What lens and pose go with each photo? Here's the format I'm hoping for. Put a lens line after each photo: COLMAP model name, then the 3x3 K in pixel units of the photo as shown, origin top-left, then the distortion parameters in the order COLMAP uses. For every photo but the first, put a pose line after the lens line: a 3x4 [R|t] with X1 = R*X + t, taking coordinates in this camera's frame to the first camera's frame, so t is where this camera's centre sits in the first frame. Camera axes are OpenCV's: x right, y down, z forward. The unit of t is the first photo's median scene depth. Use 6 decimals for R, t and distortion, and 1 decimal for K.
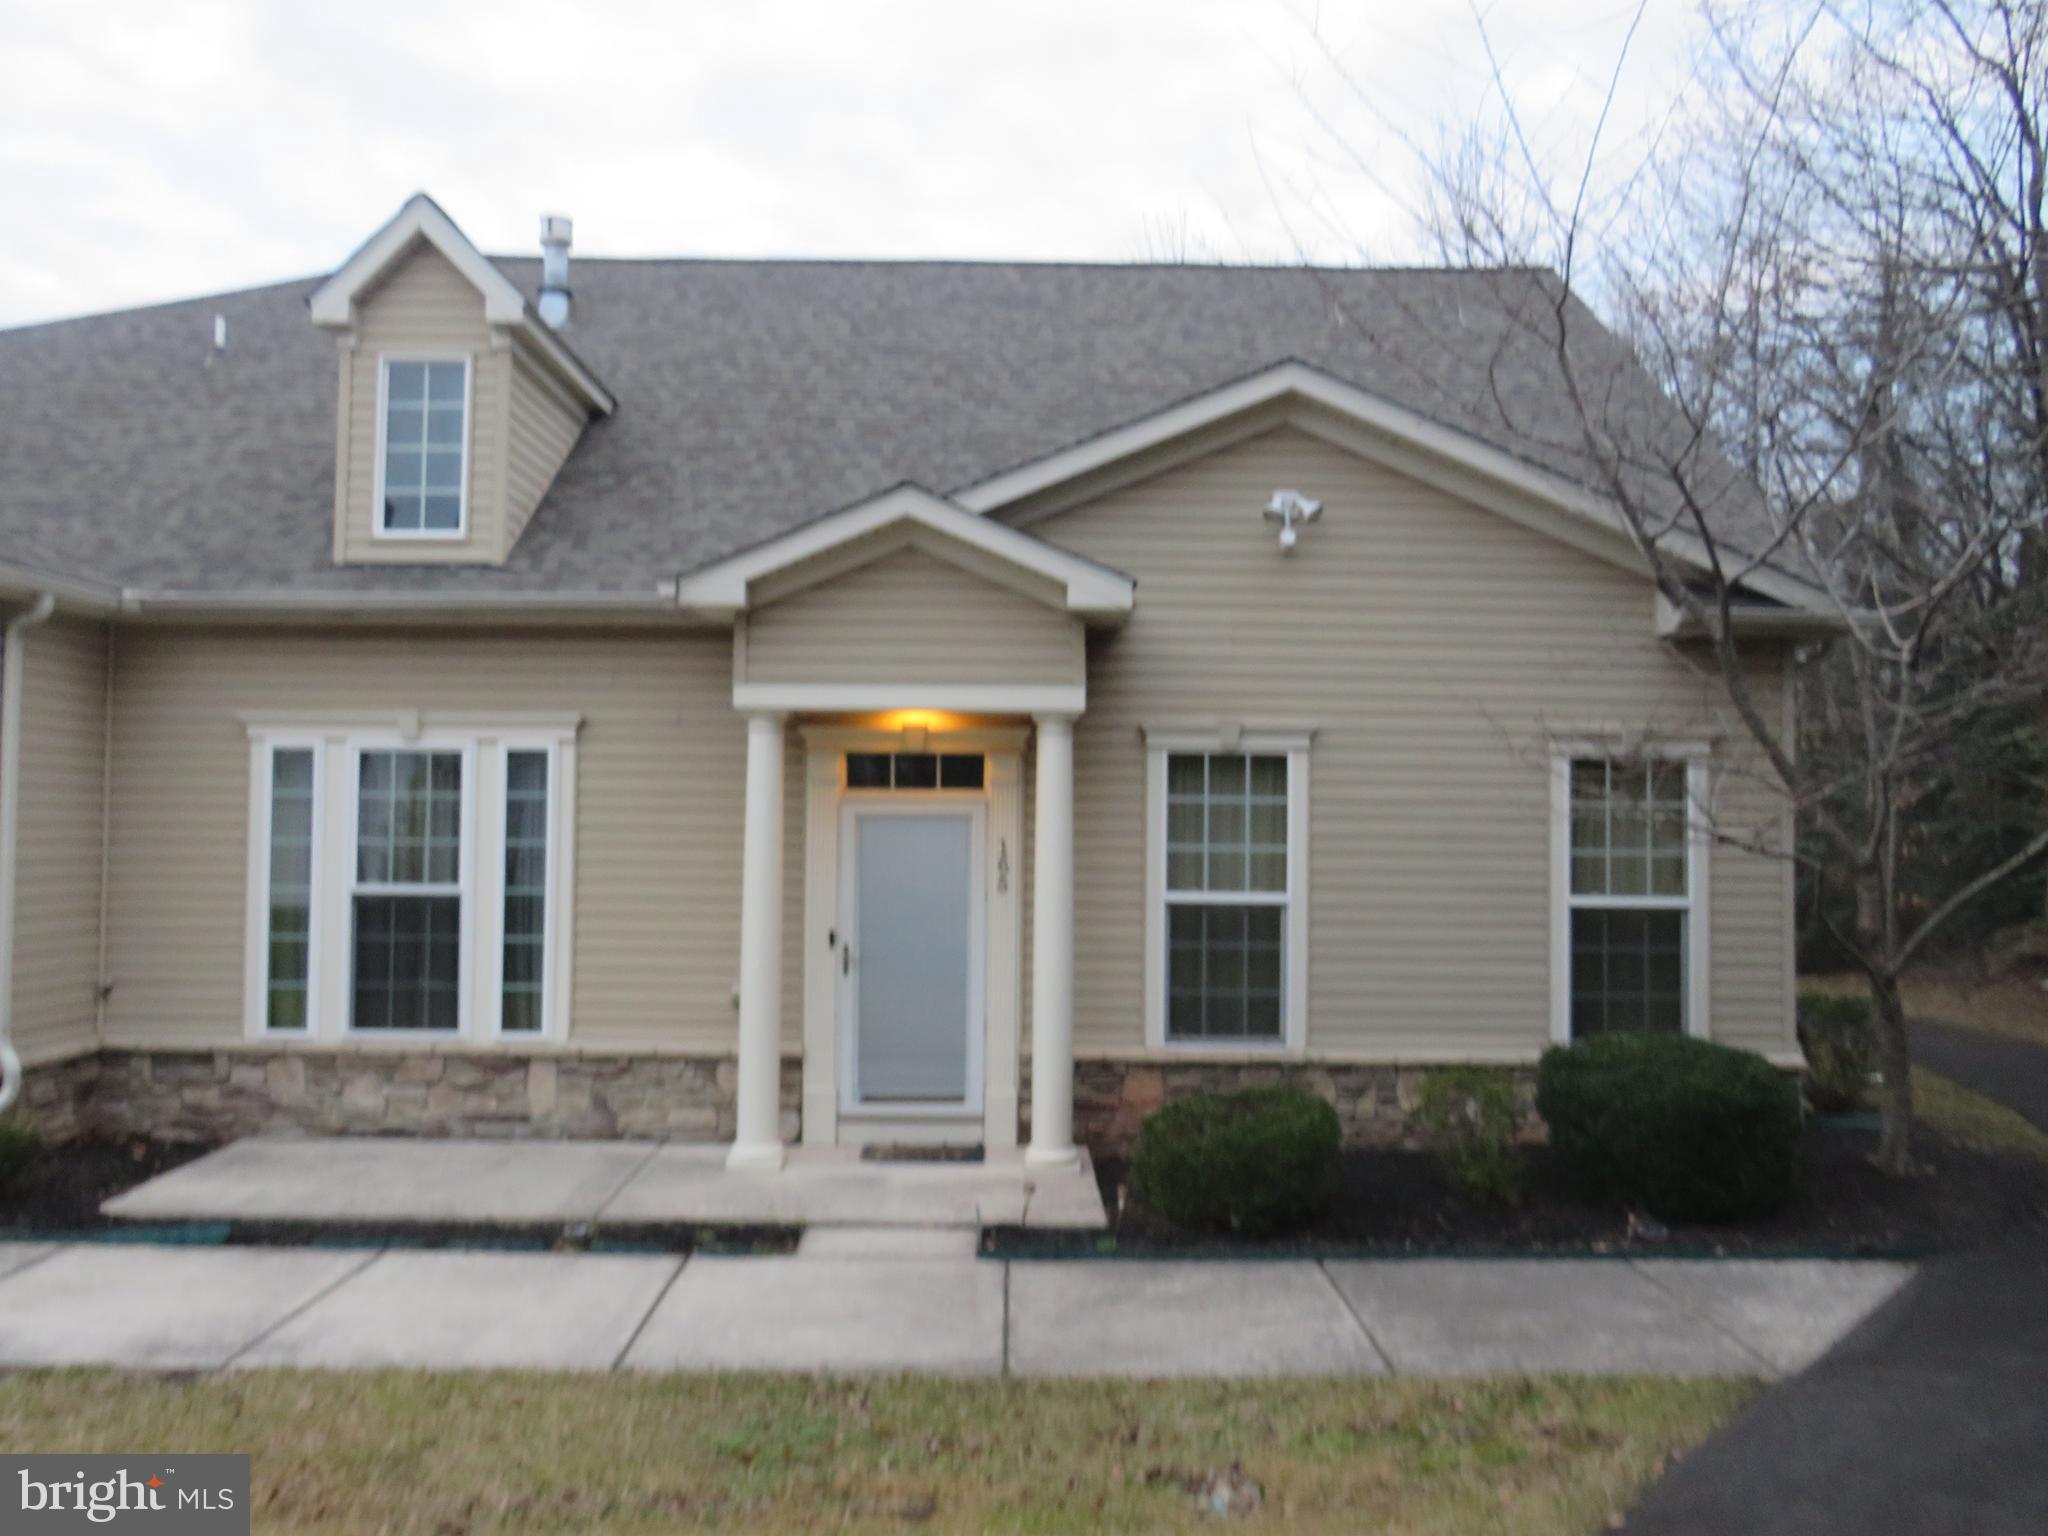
lens RADIAL K [[1450.5, 0, 1009.5], [0, 1450.5, 773.4], [0, 0, 1]] dist [-0.012281, 0.020376]
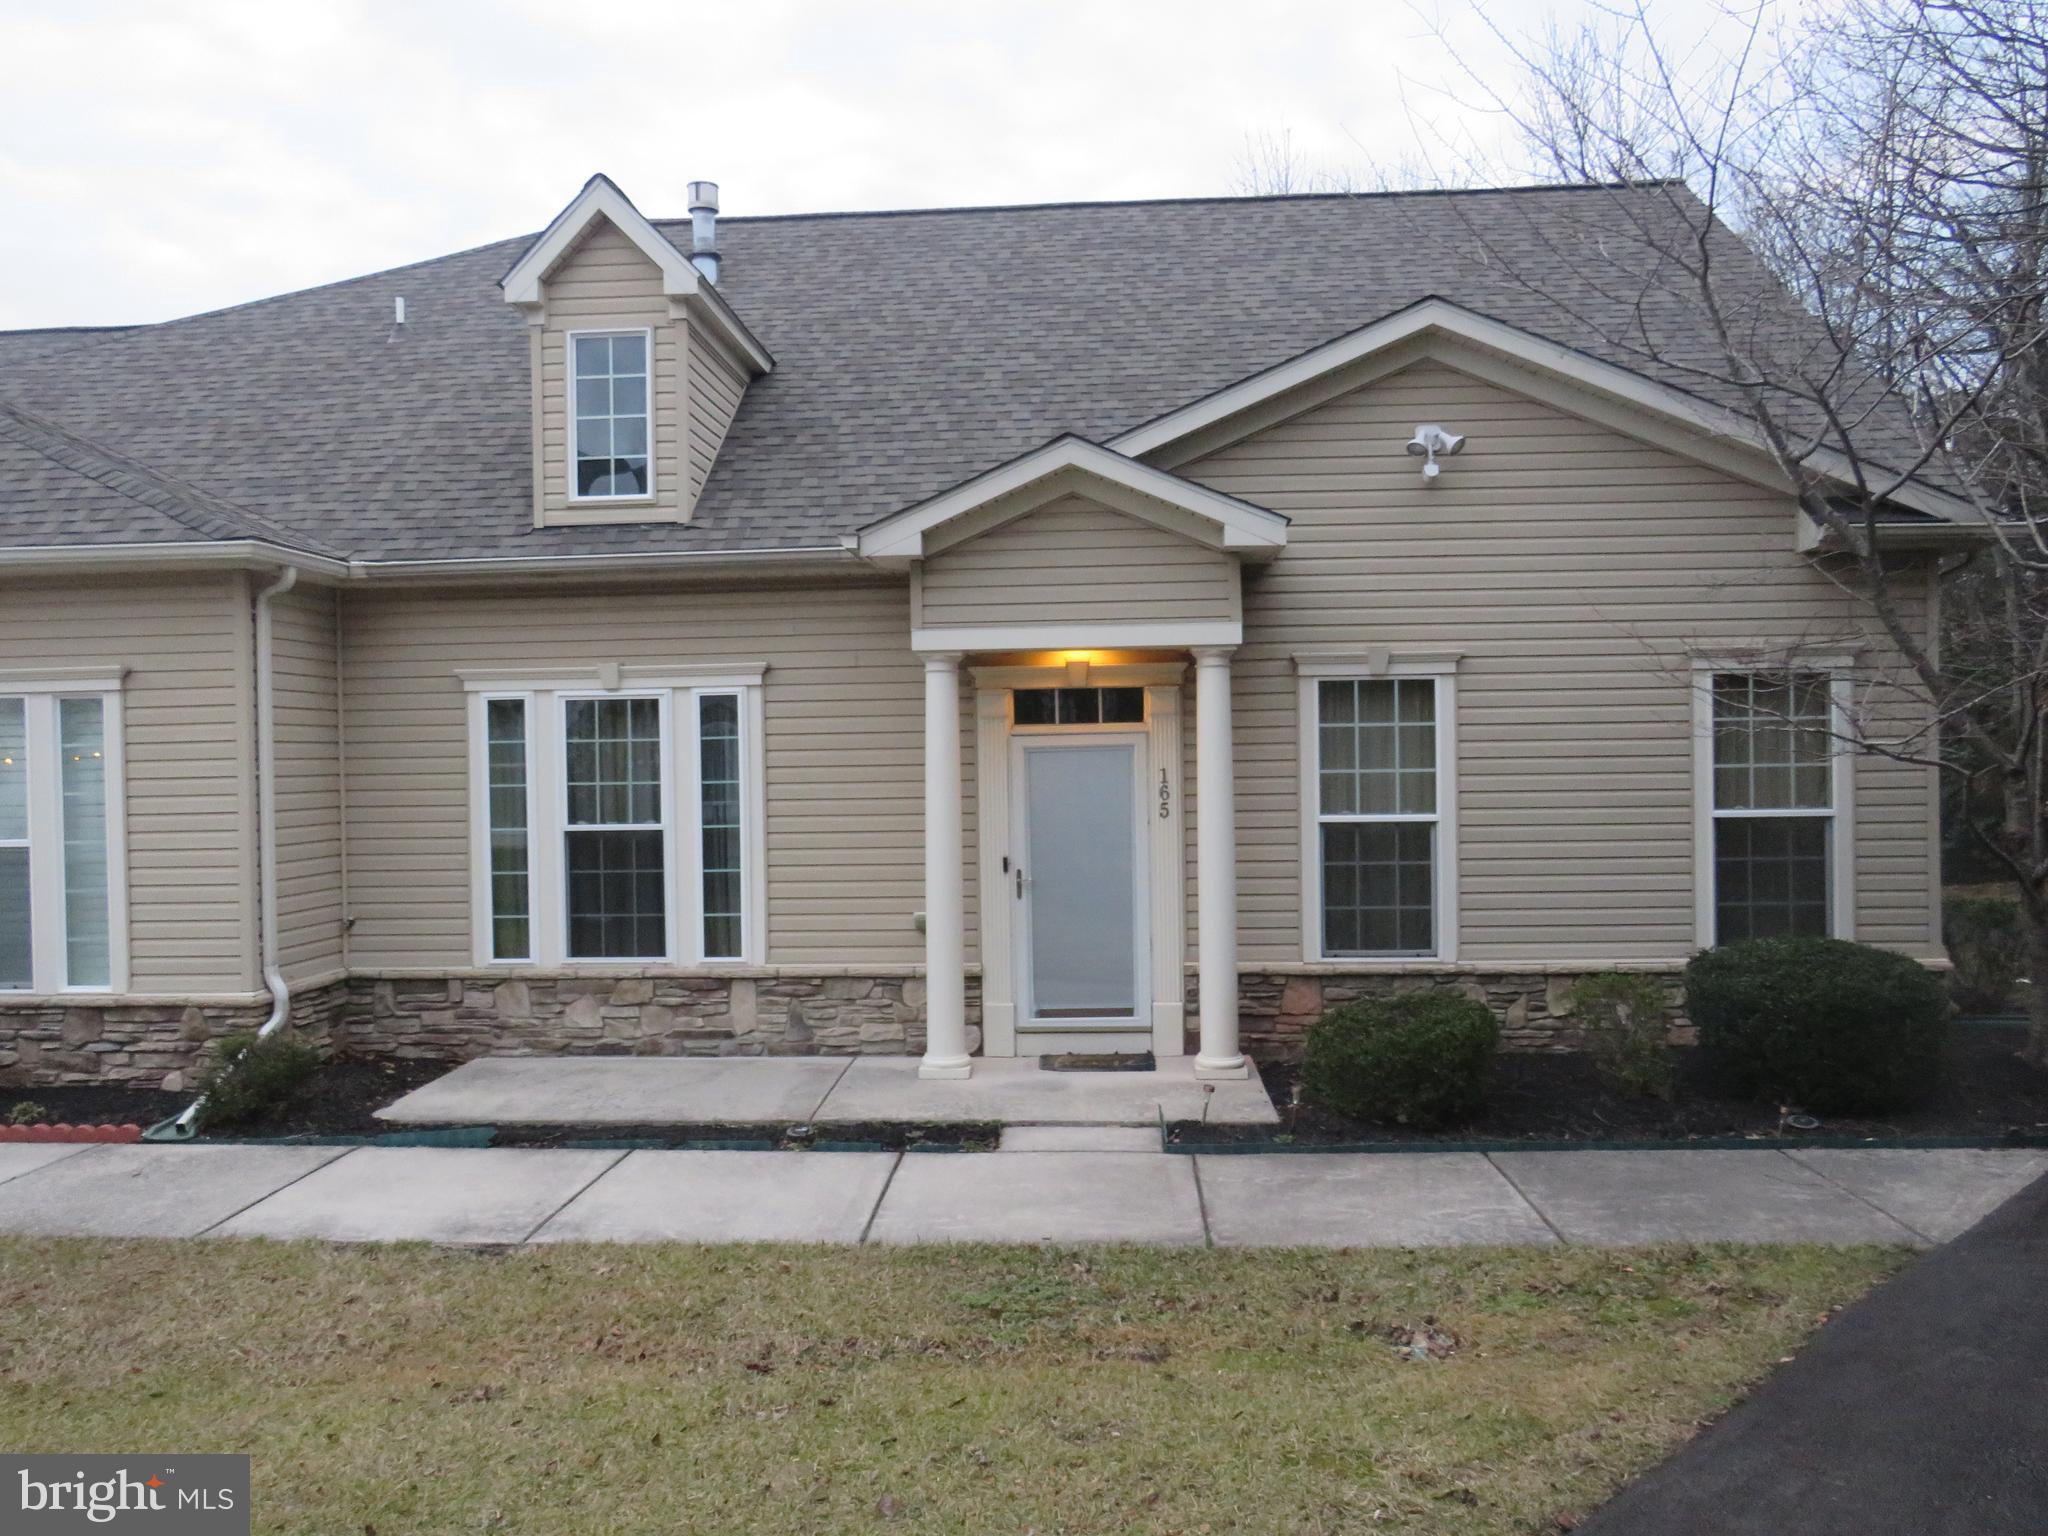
lens RADIAL K [[1450.5, 0, 1022.0], [0, 1450.5, 764.8], [0, 0, 1]] dist [-0.012281, 0.020376]
pose [[0.997655, -0.025279, -0.063606, -0.040730], [0.027869, 0.998805, 0.040153, -0.002040], [0.062515, -0.041832, 0.997167, -0.062485]]
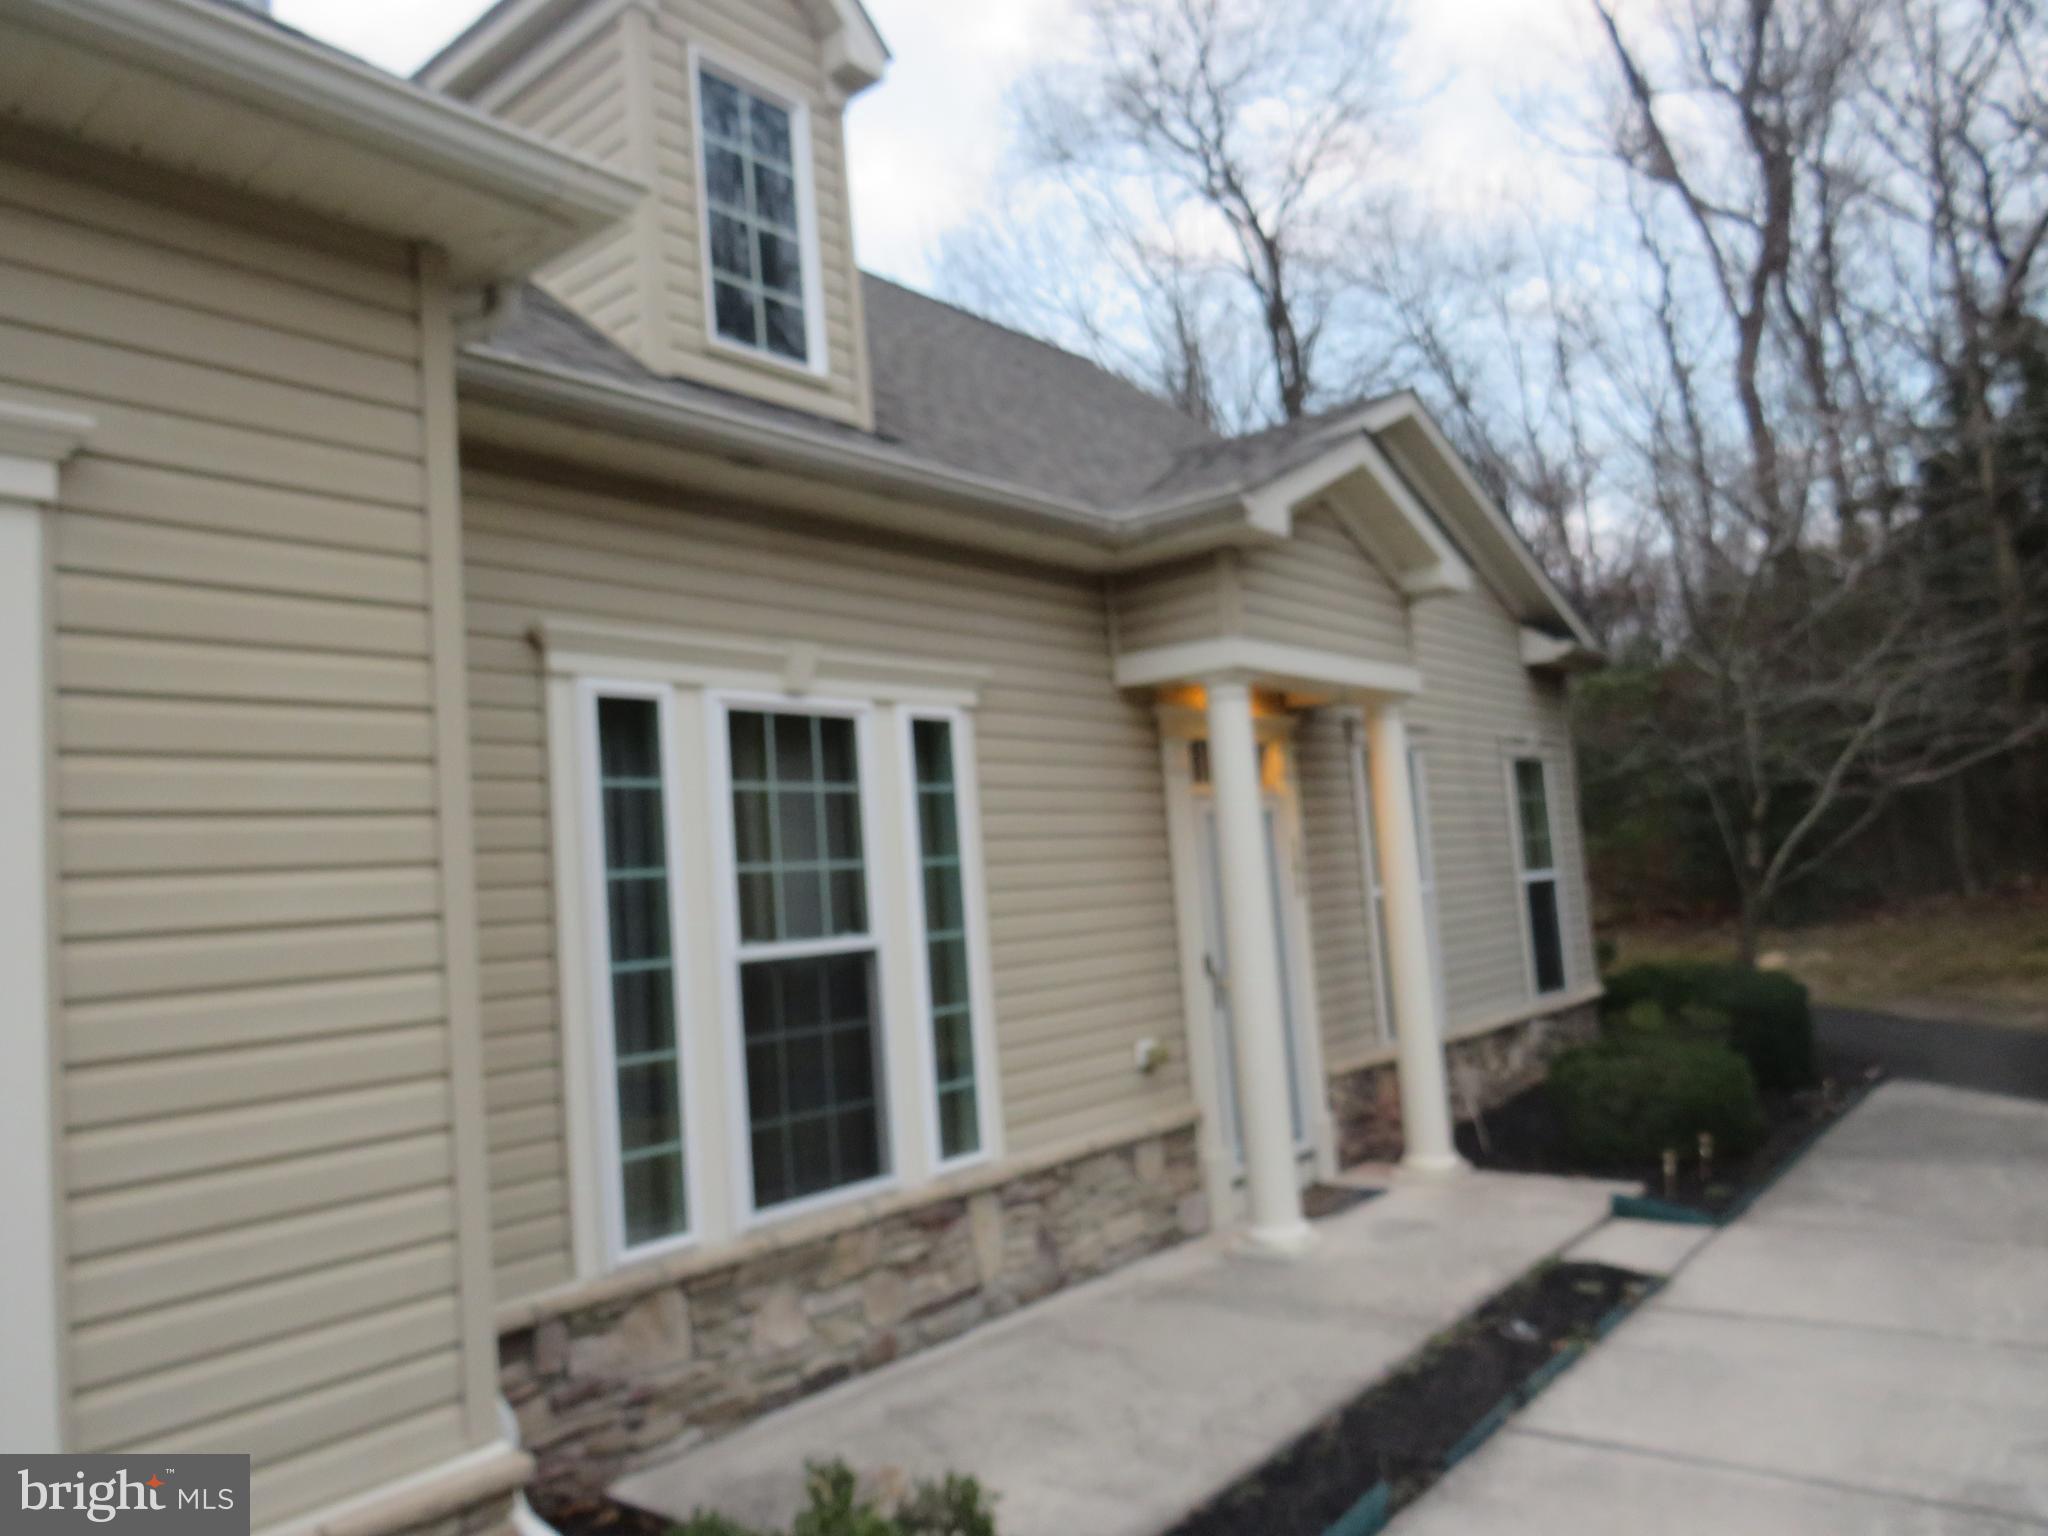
lens RADIAL K [[1450.5, 0, 1025.0], [0, 1450.5, 776.1], [0, 0, 1]] dist [-0.012281, 0.020376]
pose [[0.630346, 0.009173, 0.776260, -0.817343], [0.059490, 0.996419, -0.060082, 0.051509], [-0.774032, 0.084052, 0.627543, 0.562316]]
